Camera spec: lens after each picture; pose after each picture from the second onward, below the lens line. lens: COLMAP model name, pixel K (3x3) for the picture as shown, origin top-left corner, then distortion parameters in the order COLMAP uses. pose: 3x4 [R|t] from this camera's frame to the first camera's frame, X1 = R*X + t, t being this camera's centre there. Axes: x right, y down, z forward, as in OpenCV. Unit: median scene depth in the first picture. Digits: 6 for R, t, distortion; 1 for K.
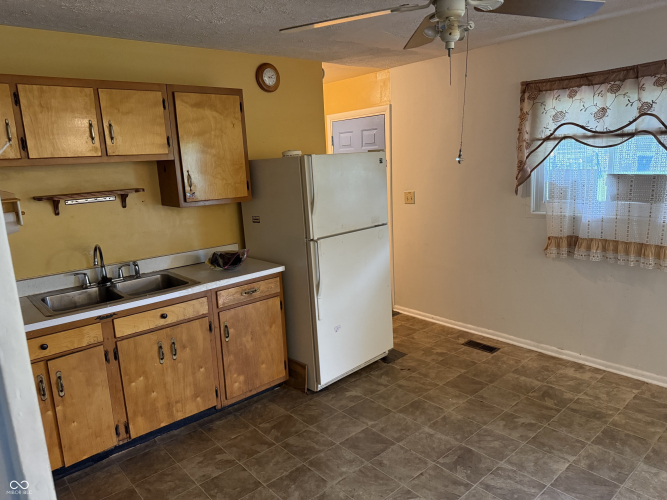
lens RADIAL K [[468.0, 0, 335.2], [0, 468.0, 248.8], [0, 0, 1]] dist [0.030561, -0.059300]
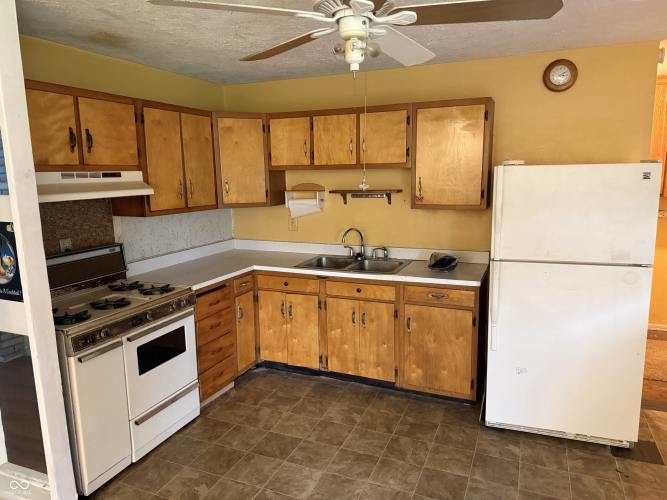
lens RADIAL K [[468.0, 0, 336.2], [0, 468.0, 247.3], [0, 0, 1]] dist [0.030561, -0.059300]
pose [[0.426028, 0.183202, -0.885967, 0.670756], [-0.178328, 0.977075, 0.116291, -0.101336], [0.886961, 0.108450, 0.448931, 0.342693]]
